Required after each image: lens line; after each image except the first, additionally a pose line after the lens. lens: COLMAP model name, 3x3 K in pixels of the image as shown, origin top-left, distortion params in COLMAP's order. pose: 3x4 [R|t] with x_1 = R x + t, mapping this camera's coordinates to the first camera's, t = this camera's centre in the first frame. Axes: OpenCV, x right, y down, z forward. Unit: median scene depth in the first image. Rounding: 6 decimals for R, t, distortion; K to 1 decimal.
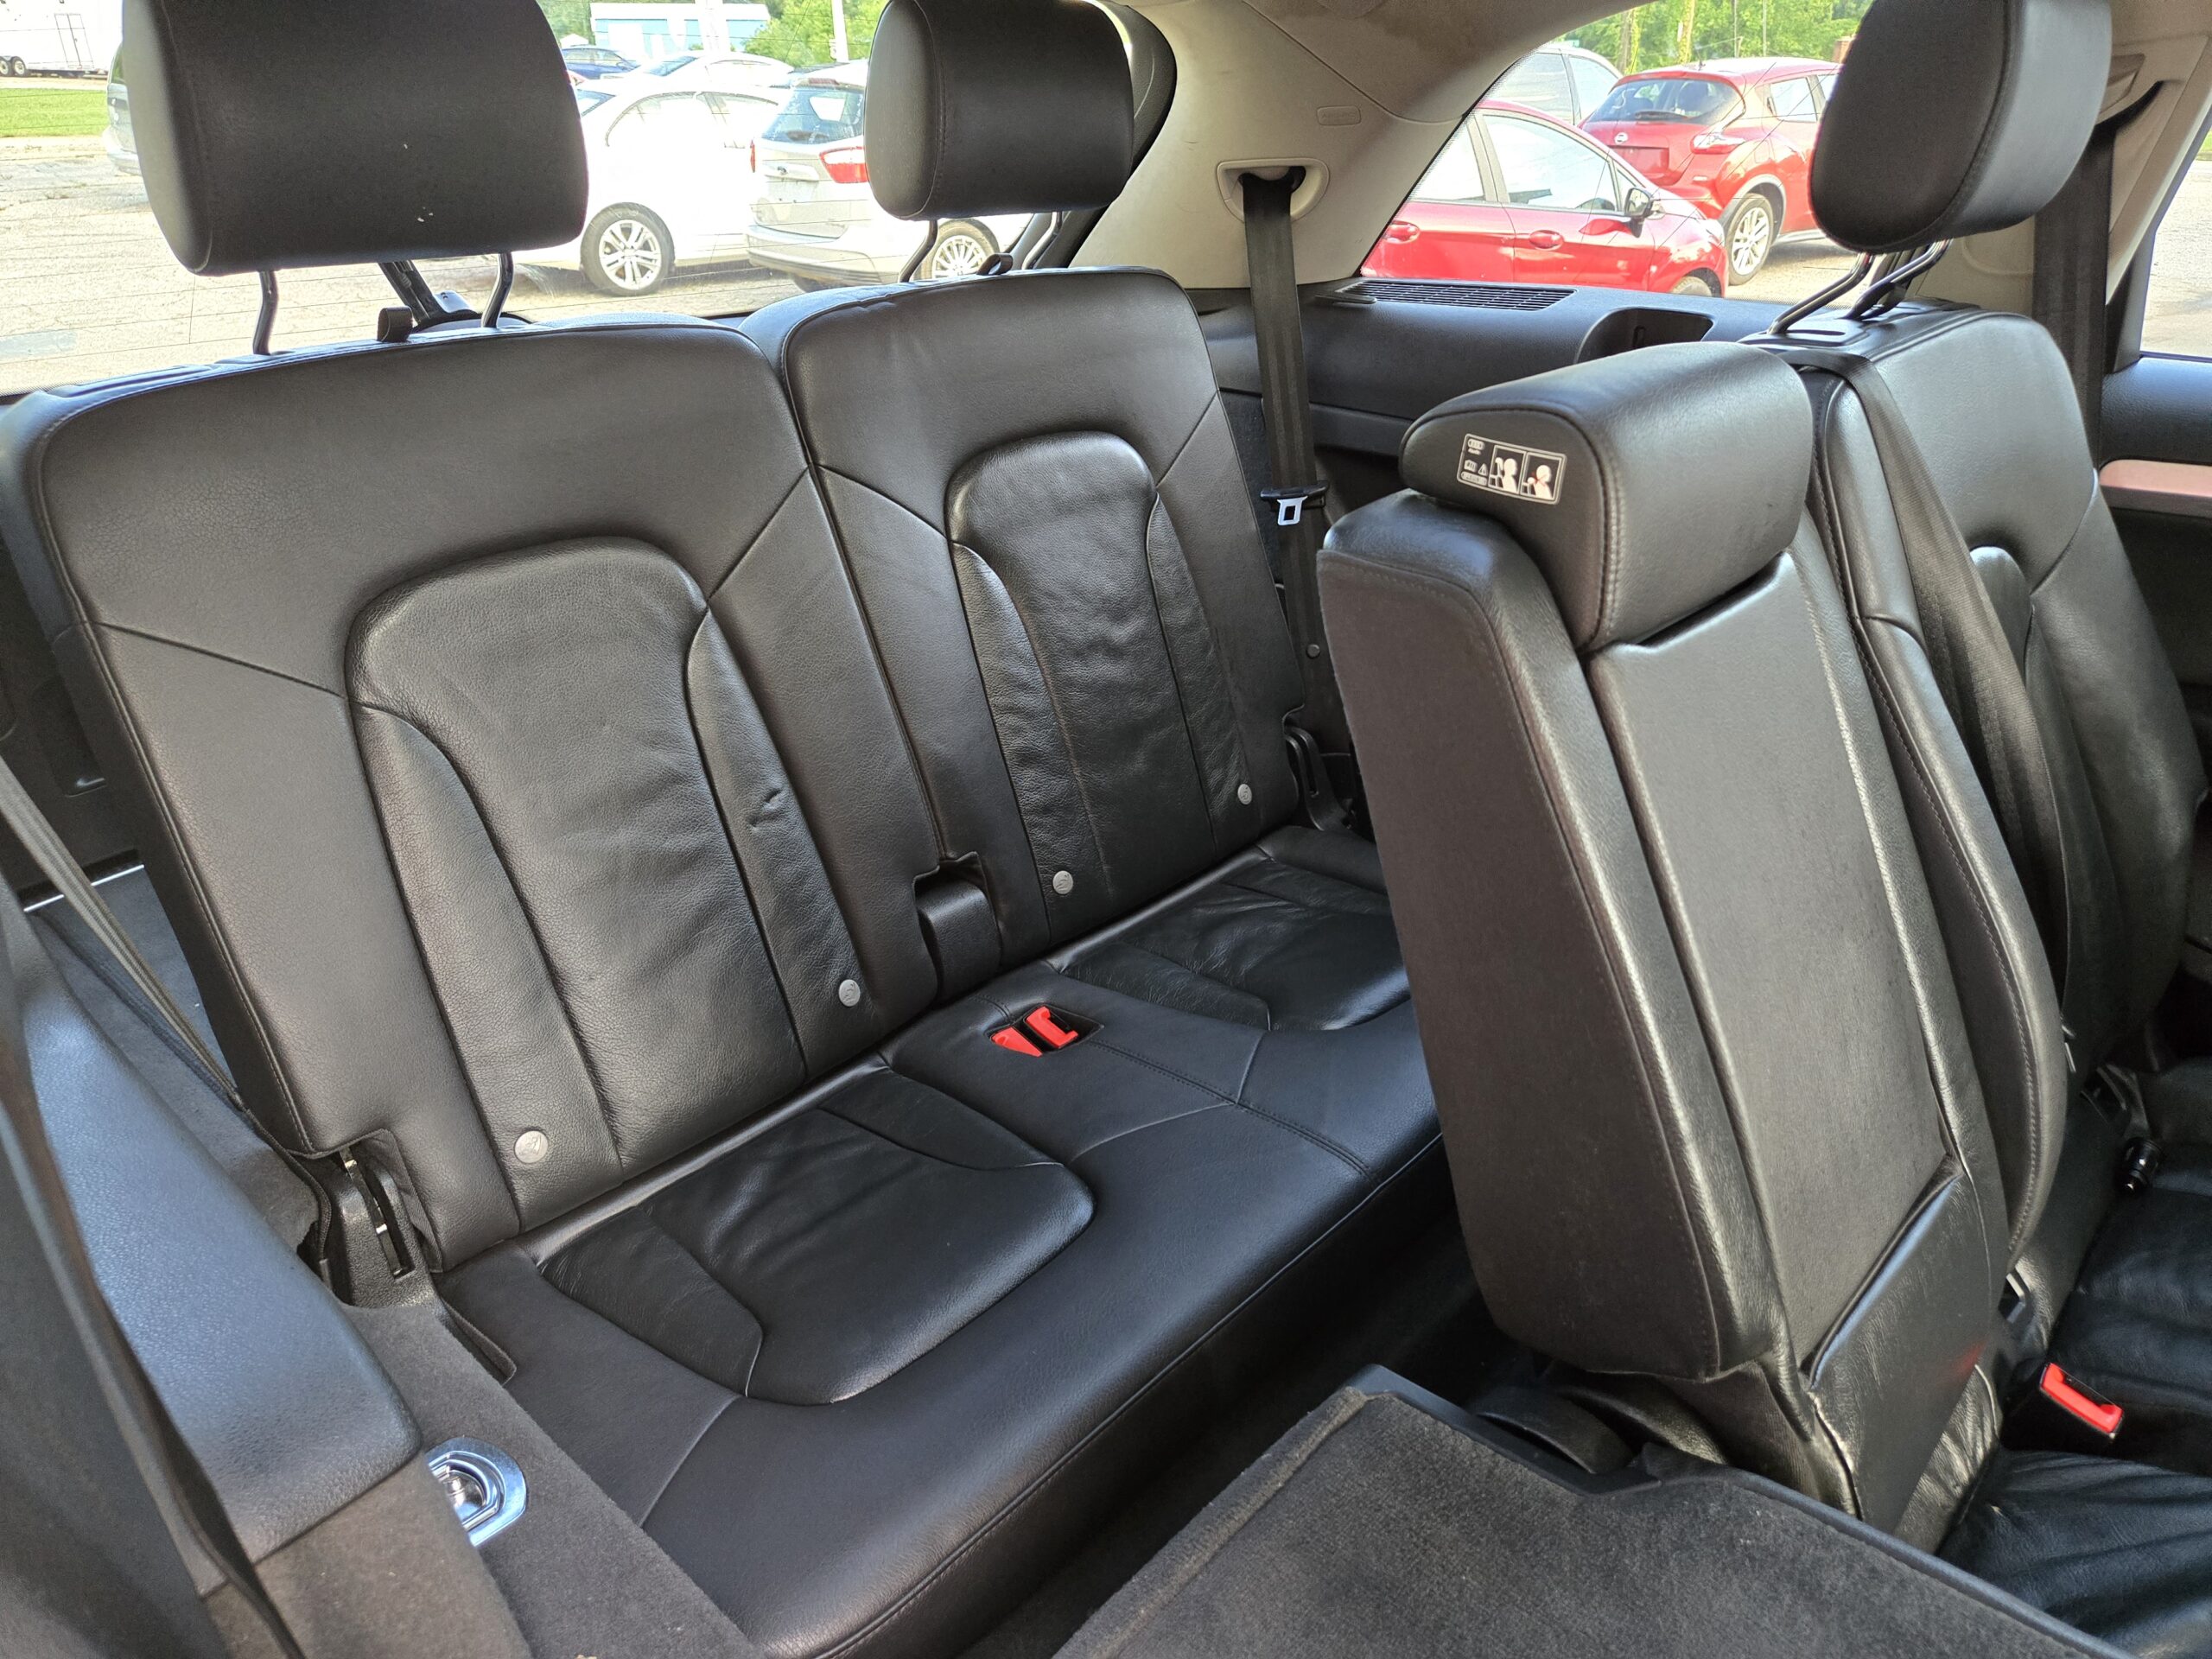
lens RADIAL K [[1510.6, 0, 1116.4], [0, 1510.6, 823.2], [0, 0, 1]] dist [0.074080, -0.064519]
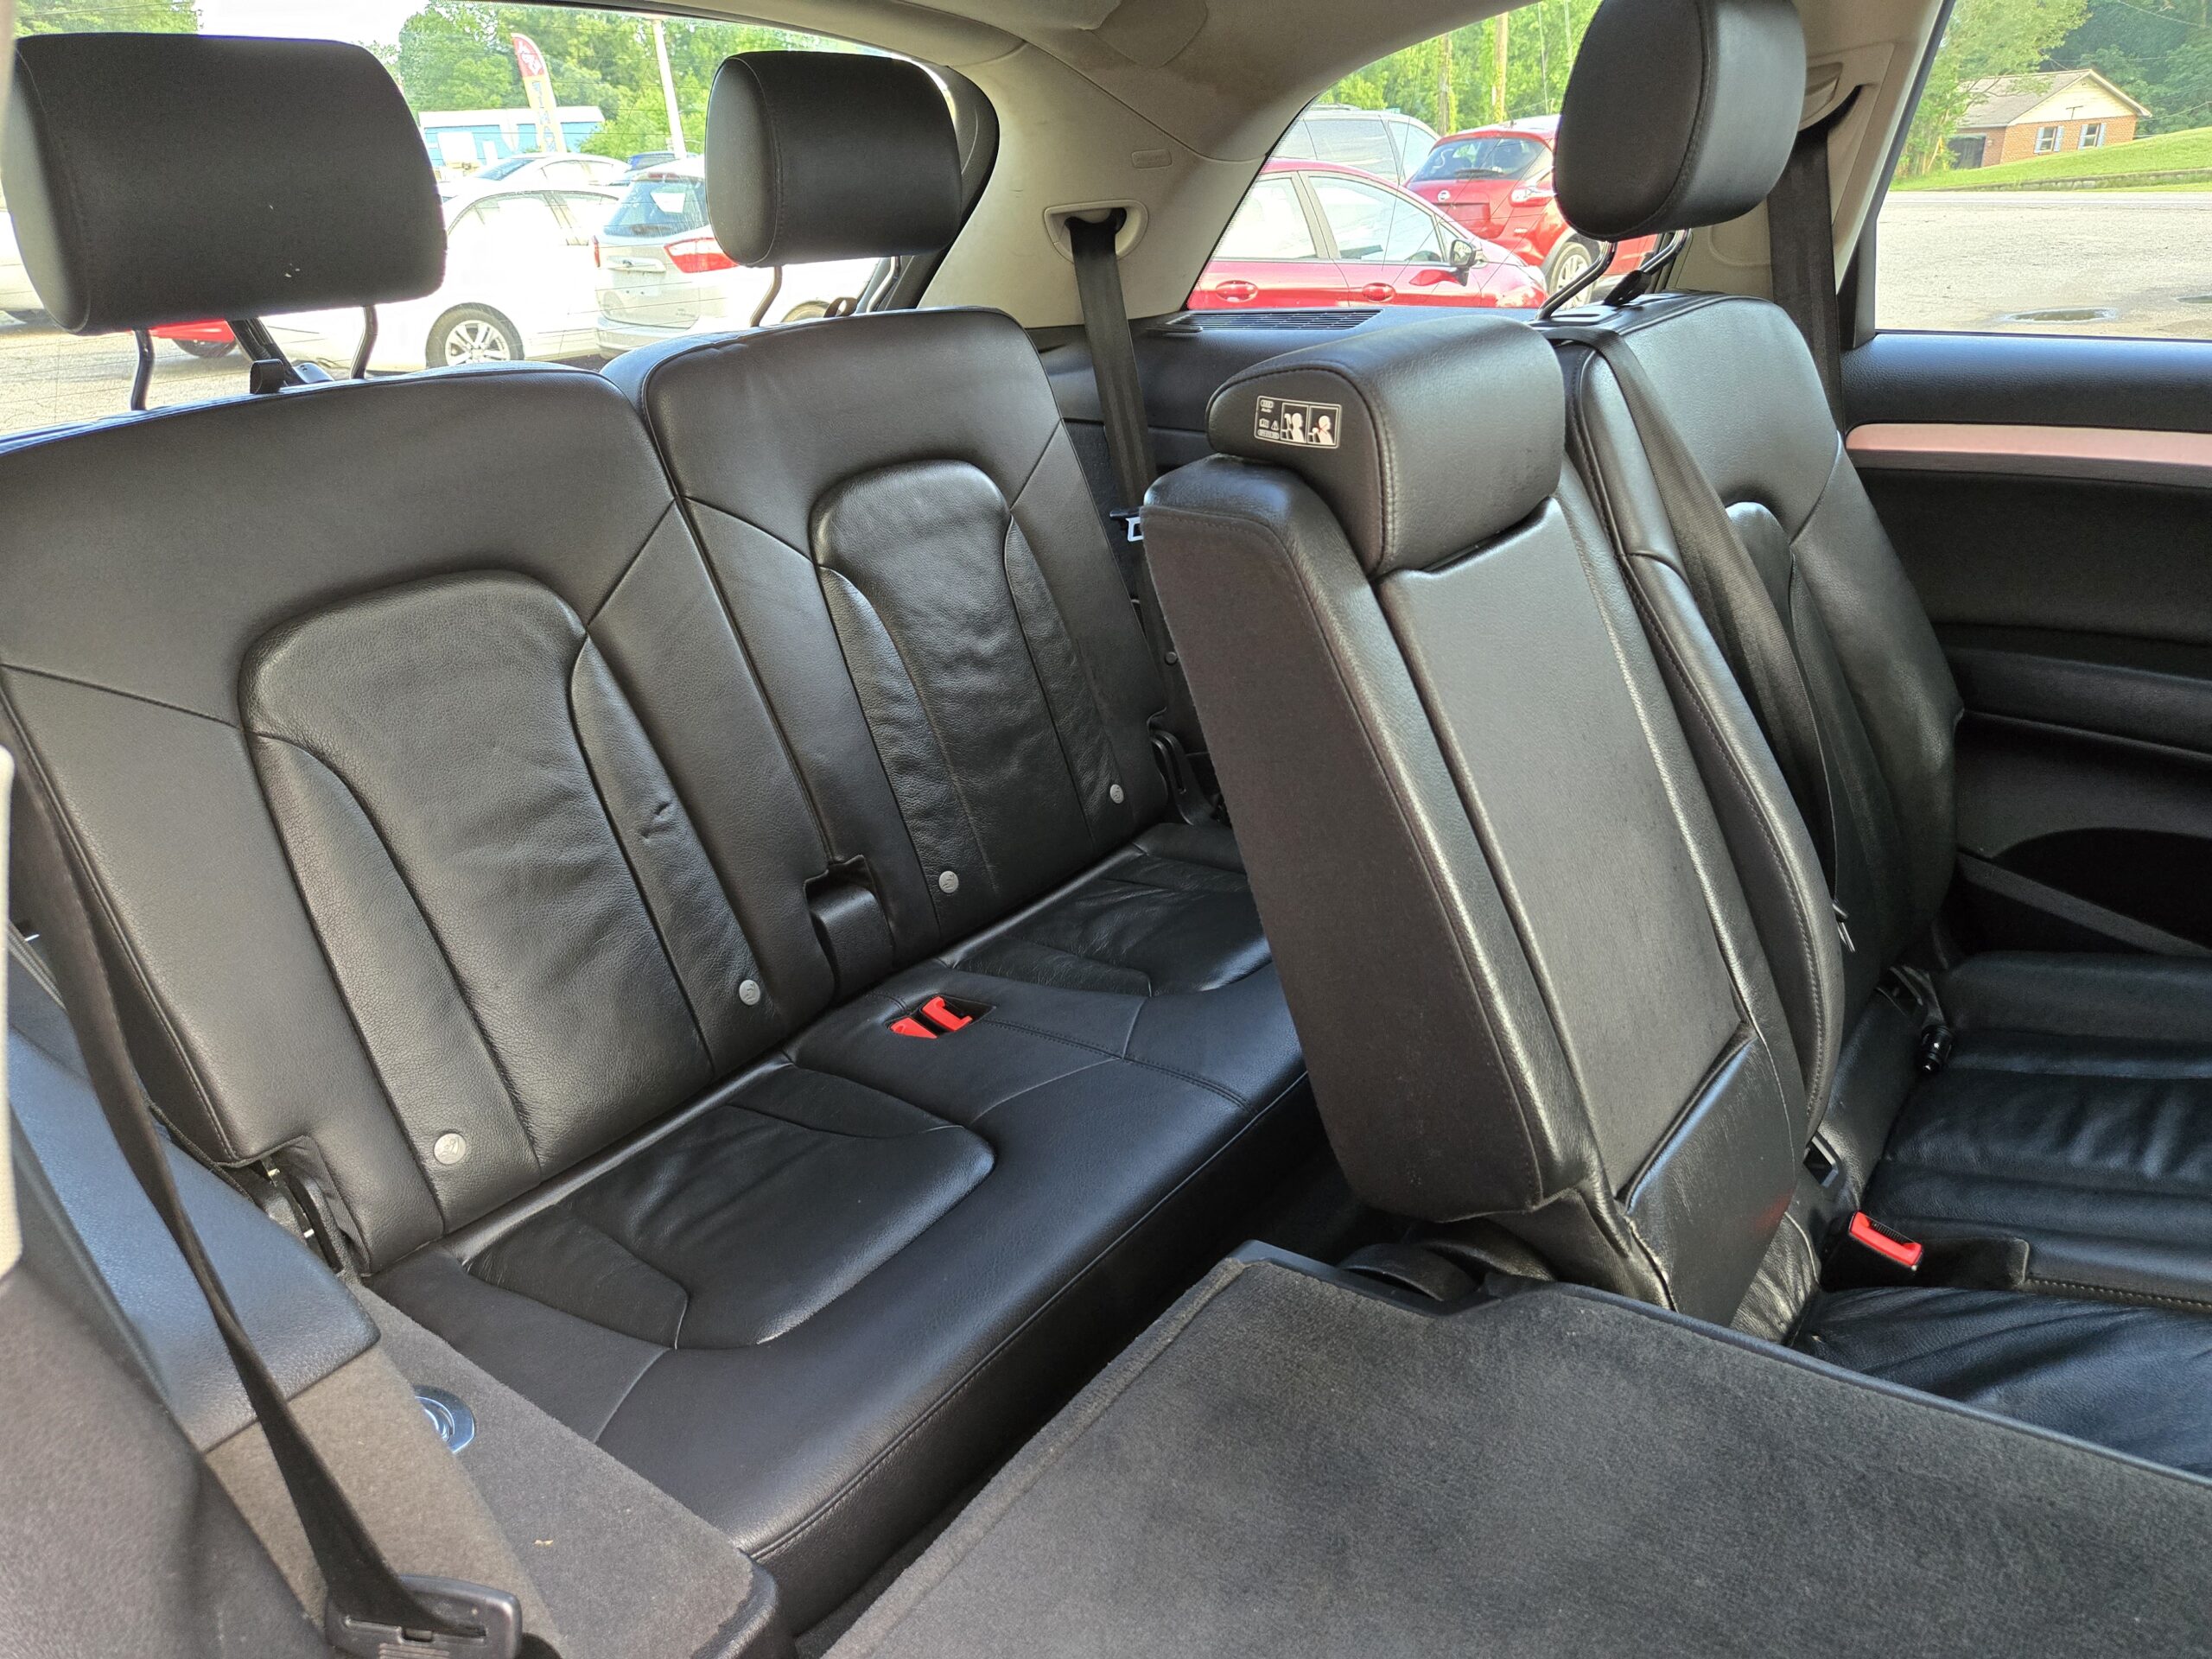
lens RADIAL K [[1510.6, 0, 1113.1], [0, 1510.6, 839.7], [0, 0, 1]] dist [0.074080, -0.064519]
pose [[0.994829, -0.075360, 0.068087, 0.012518], [0.077683, 0.996460, -0.032143, 0.070349], [-0.065424, 0.037266, 0.997161, -0.080053]]
